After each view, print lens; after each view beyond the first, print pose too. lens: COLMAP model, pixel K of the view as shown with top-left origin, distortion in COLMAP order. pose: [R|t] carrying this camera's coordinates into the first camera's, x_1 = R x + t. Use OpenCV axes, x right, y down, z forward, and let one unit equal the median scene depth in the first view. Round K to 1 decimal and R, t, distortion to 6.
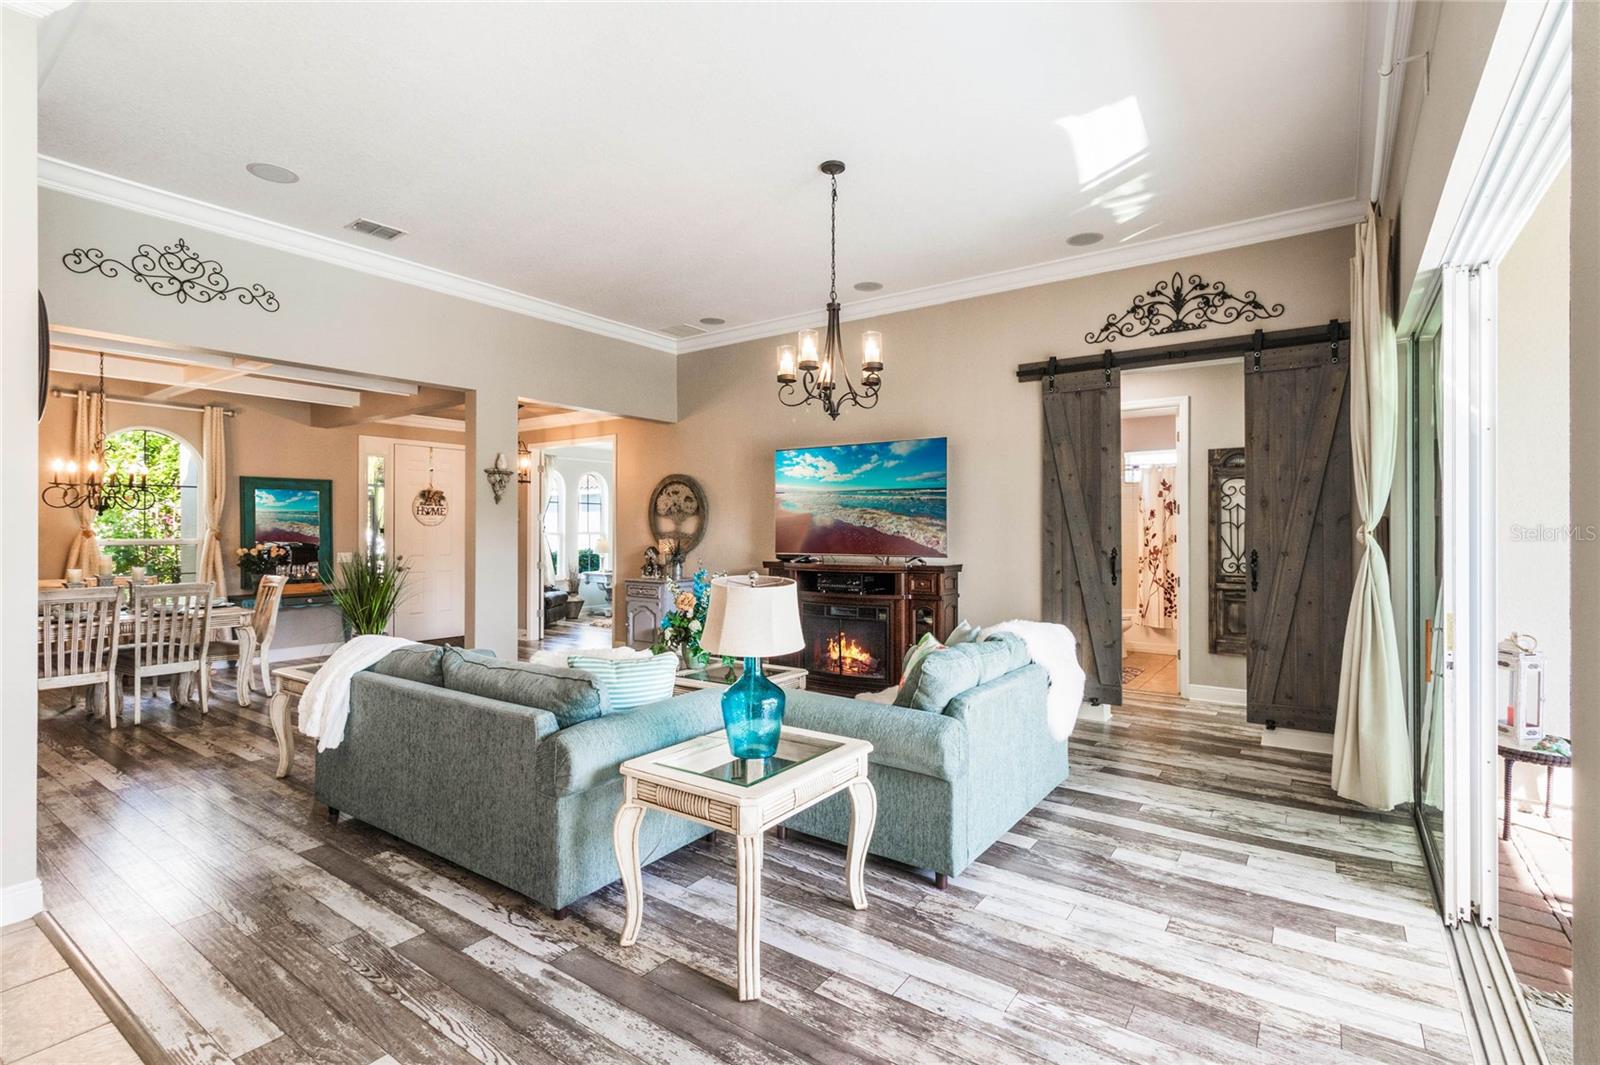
lens RADIAL K [[734.1, 0, 807.1], [0, 734.1, 532.0], [0, 0, 1]] dist [-0.000943, -0.000110]
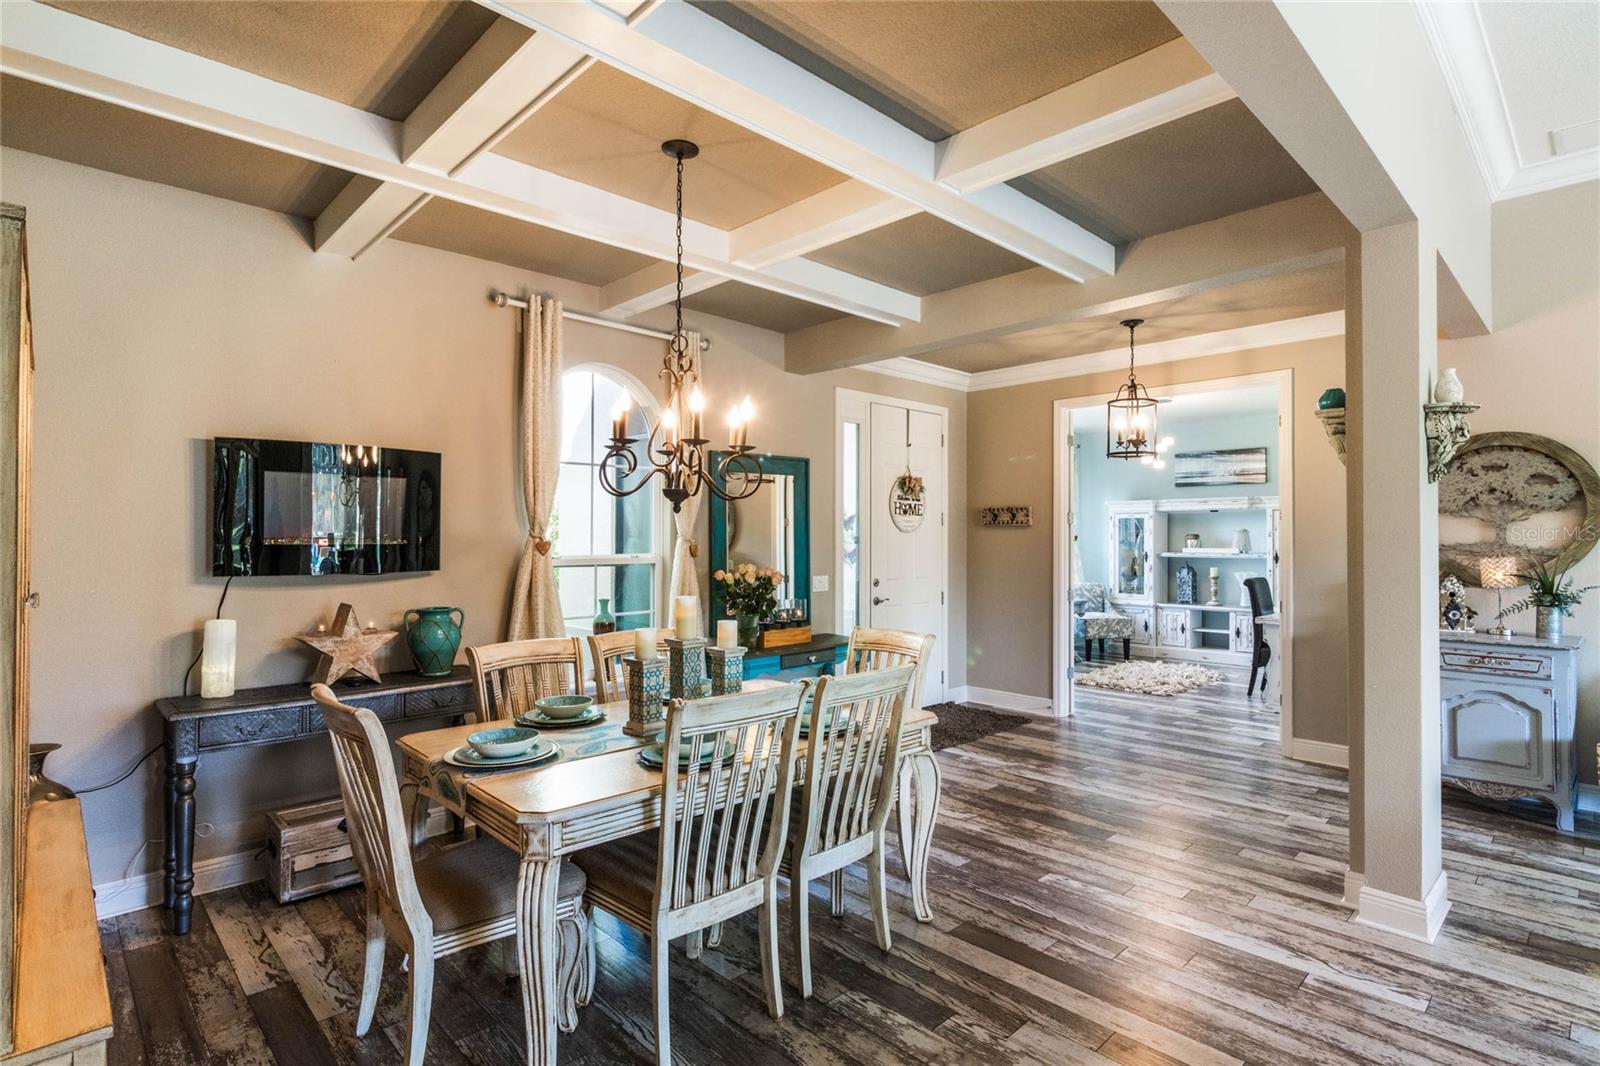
lens RADIAL K [[813.4, 0, 818.5], [0, 813.4, 527.4], [0, 0, 1]] dist [-0.007129, 0.005754]
pose [[0.986780, -0.001701, -0.162056, -0.723342], [-0.001152, 0.999846, -0.017507, -0.000937], [0.162061, 0.017462, 0.986626, 0.473314]]
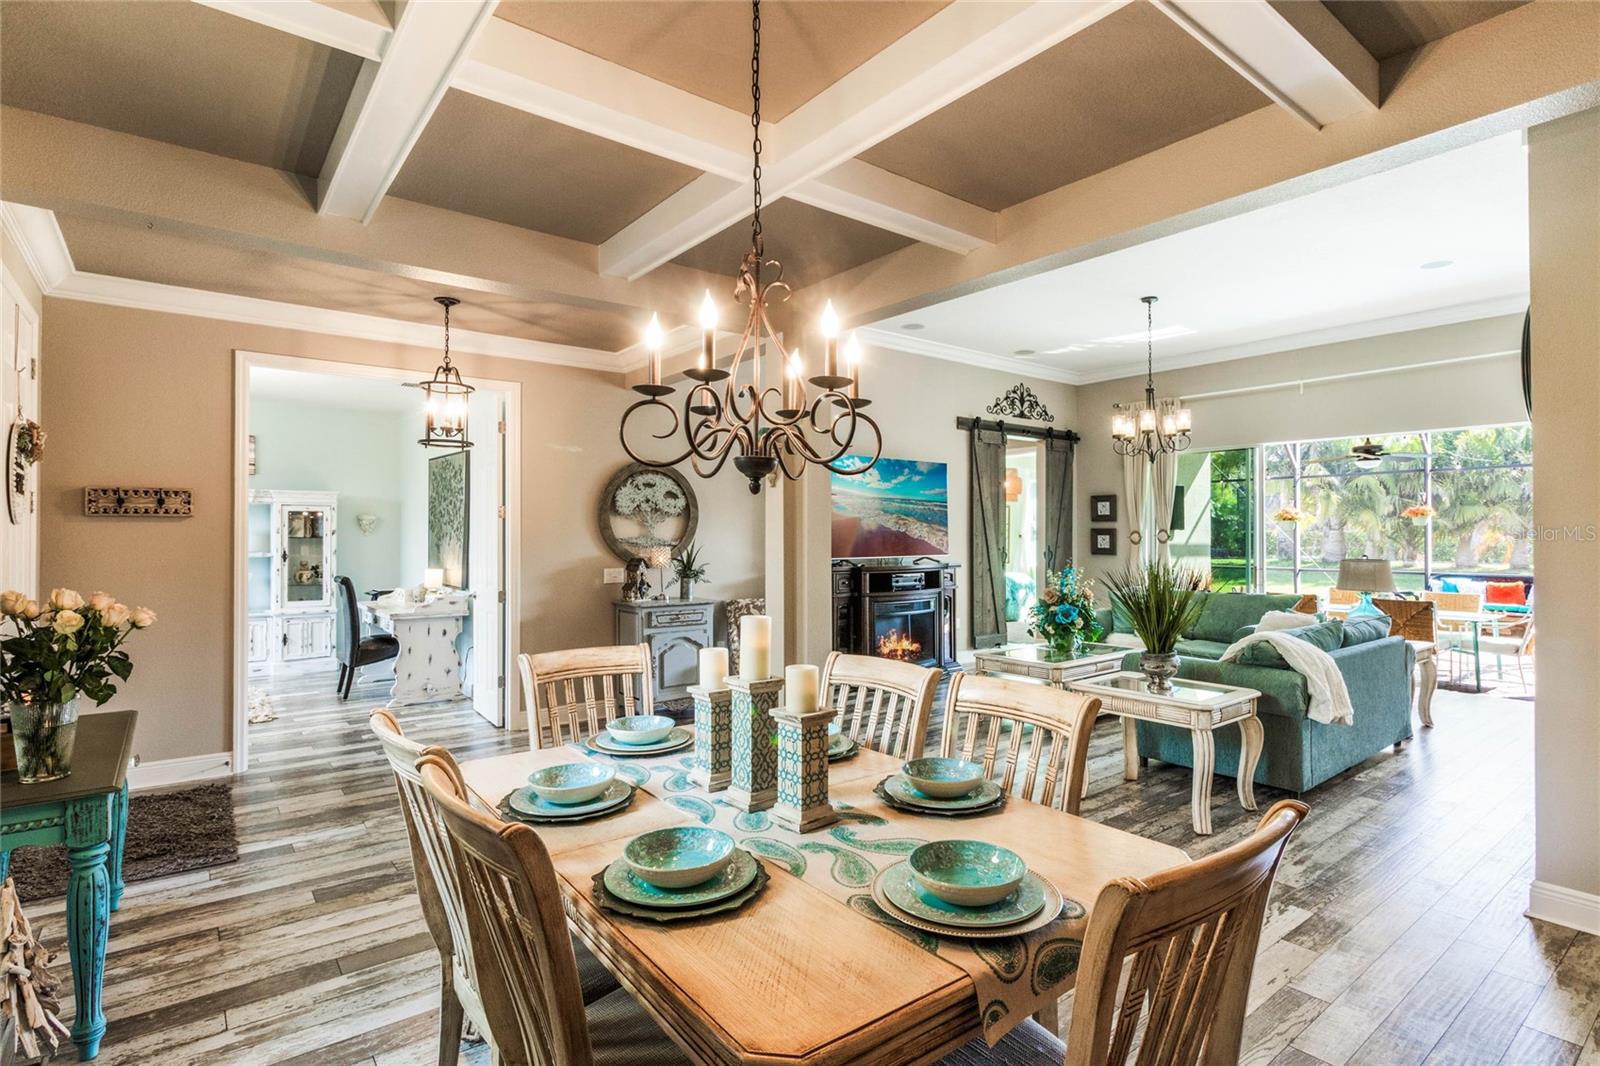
lens RADIAL K [[781.0, 0, 805.6], [0, 781.0, 526.8], [0, 0, 1]] dist [0.004068, 0.000014]
pose [[0.281206, 0.009267, 0.959603, -1.162764], [0.006757, 0.999909, -0.011637, -0.000674], [-0.959624, 0.009756, 0.281118, 0.817997]]
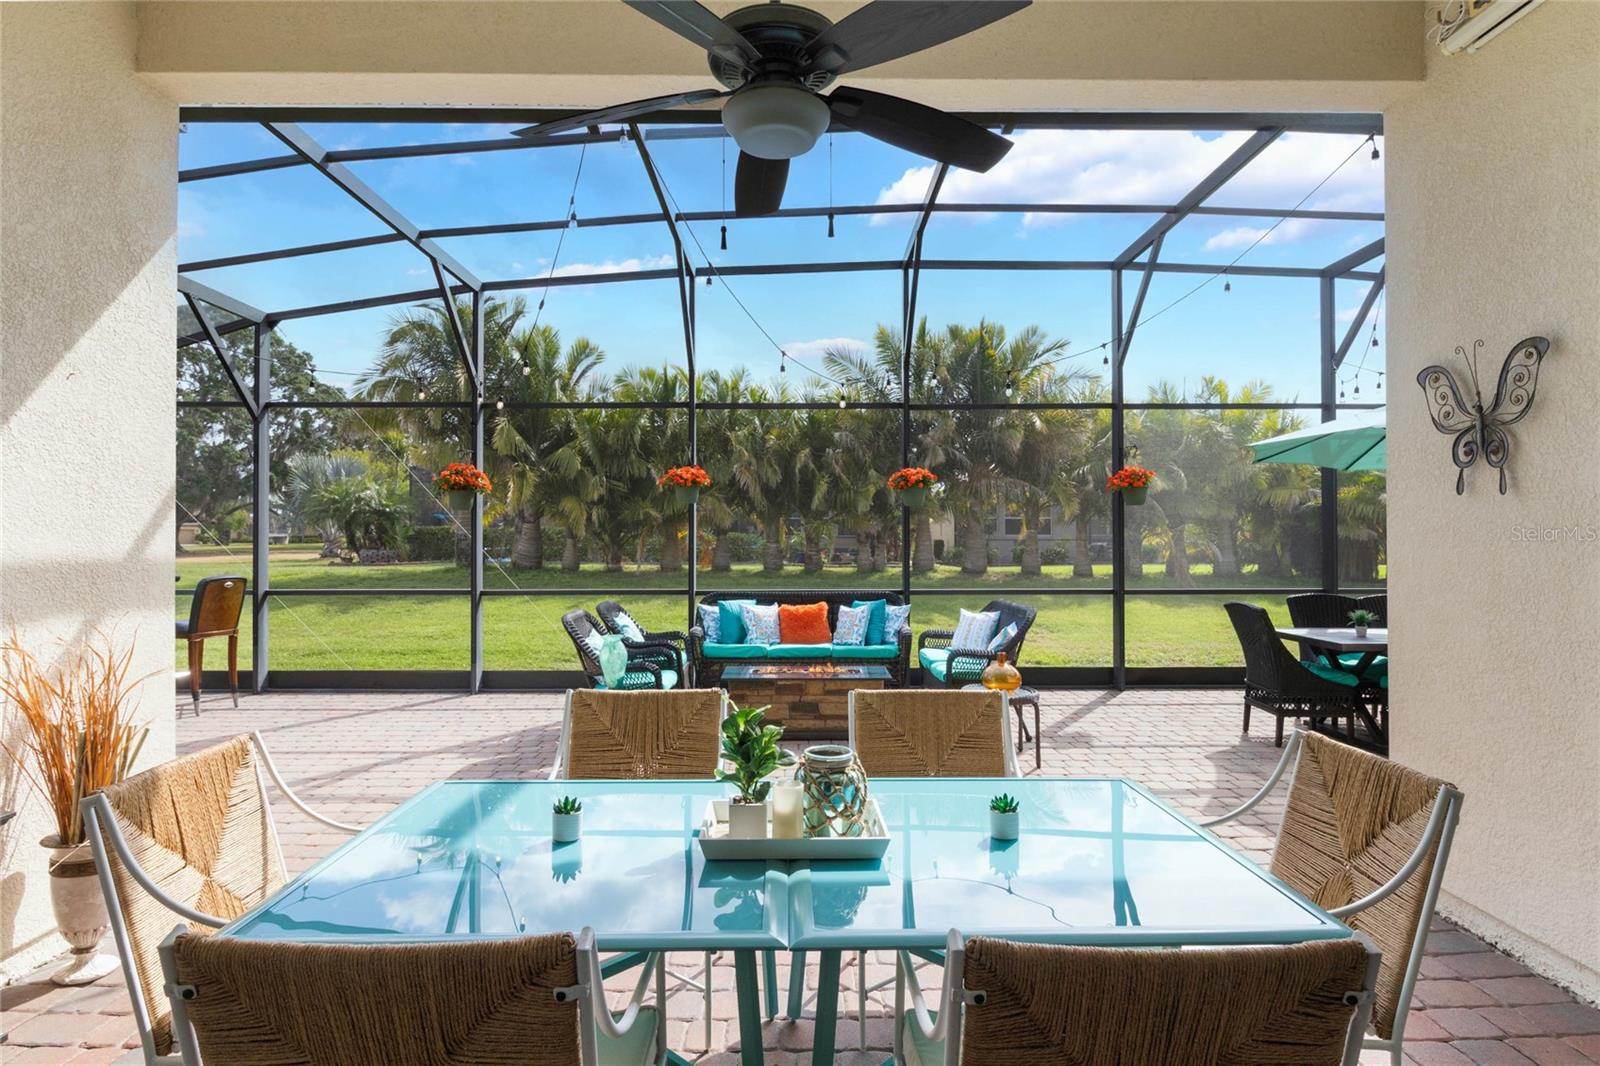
lens RADIAL K [[854.3, 0, 805.3], [0, 854.3, 523.3], [0, 0, 1]] dist [-0.006176, 0.001837]
pose [[-0.595214, 0.010515, 0.803498, 0.317348], [0.003935, 0.999941, -0.010171, 0.023978], [-0.803558, -0.002893, -0.595220, 0.393714]]
